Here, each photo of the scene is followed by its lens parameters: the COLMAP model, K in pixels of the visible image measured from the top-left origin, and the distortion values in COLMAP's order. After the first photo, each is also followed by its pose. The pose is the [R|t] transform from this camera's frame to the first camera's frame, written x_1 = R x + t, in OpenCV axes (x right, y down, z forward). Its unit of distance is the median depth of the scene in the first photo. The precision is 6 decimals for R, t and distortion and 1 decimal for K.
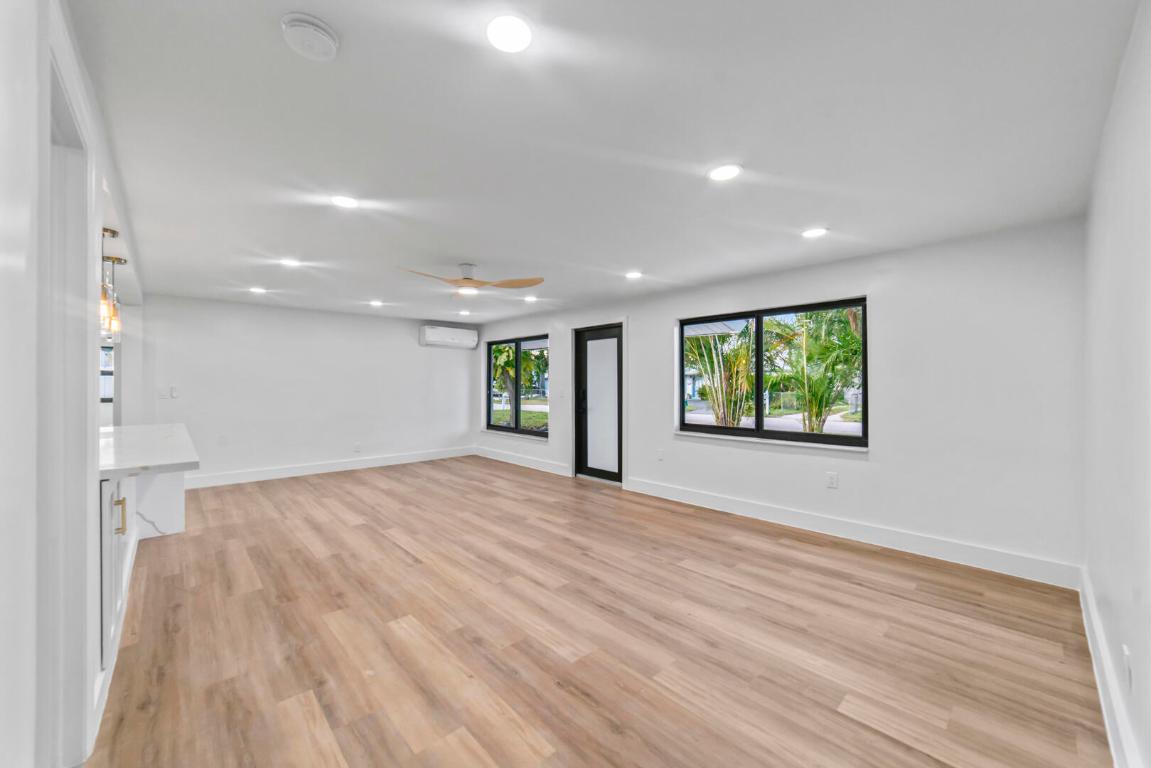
lens RADIAL K [[440.6, 0, 568.6], [0, 440.6, 382.1], [0, 0, 1]] dist [-0.024528, 0.007730]
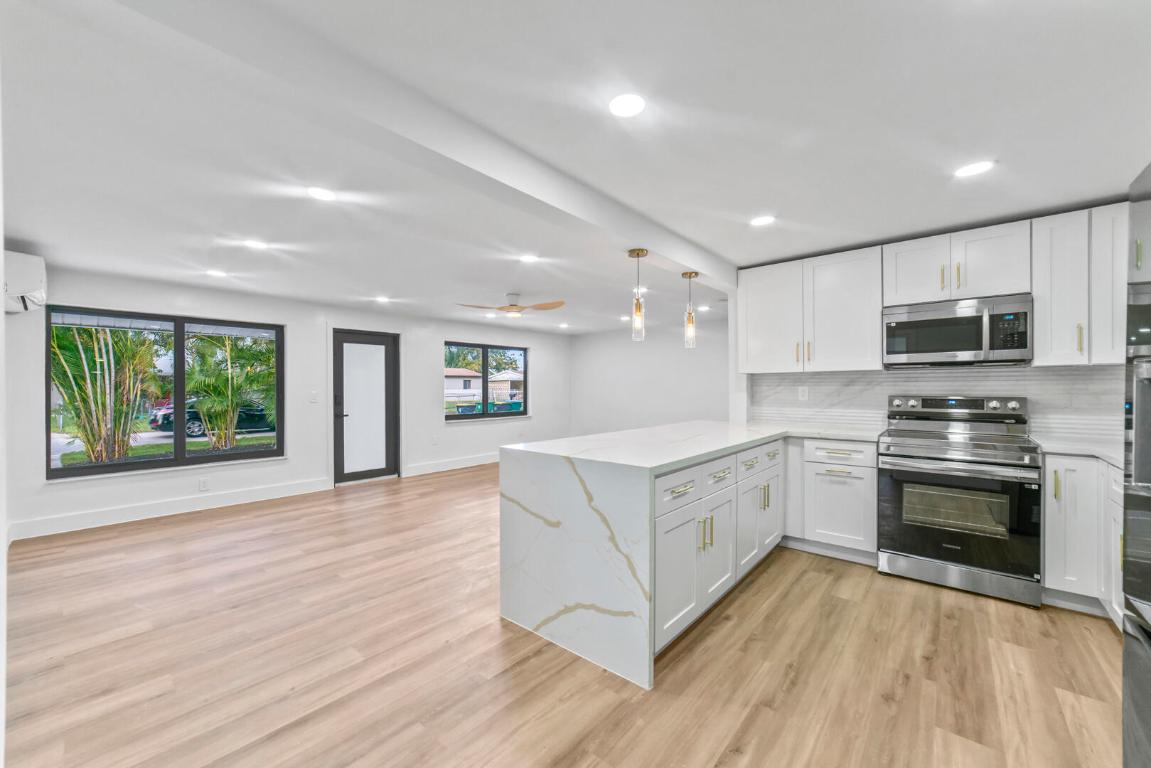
lens RADIAL K [[440.6, 0, 568.6], [0, 440.6, 382.1], [0, 0, 1]] dist [-0.024528, 0.007730]
pose [[-0.112221, 0.014152, 0.993582, -1.868784], [0.002437, 0.999899, -0.013967, 0.010018], [-0.993680, 0.000854, -0.112245, 1.168998]]
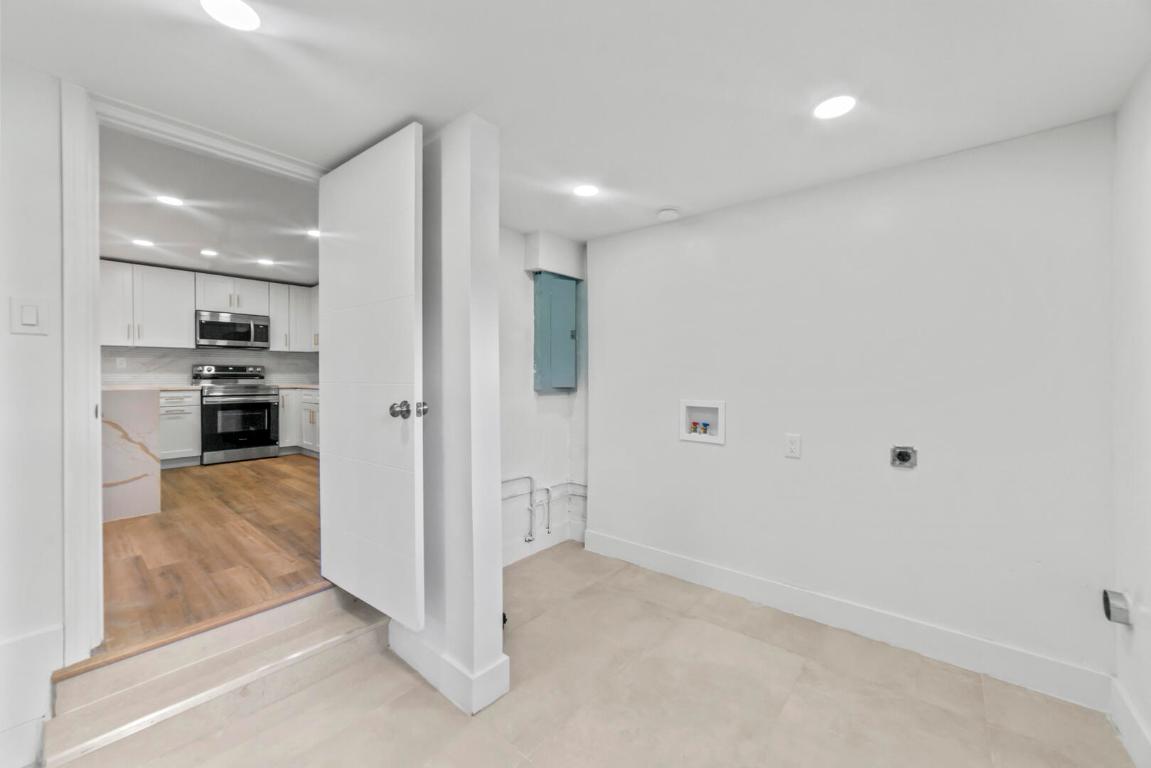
lens RADIAL K [[440.6, 0, 568.6], [0, 440.6, 382.1], [0, 0, 1]] dist [-0.024528, 0.007730]
pose [[-0.992896, 0.006552, -0.118808, -2.165143], [0.005338, 0.999930, 0.010529, 0.090519], [0.118868, 0.009820, -0.992861, 2.165138]]
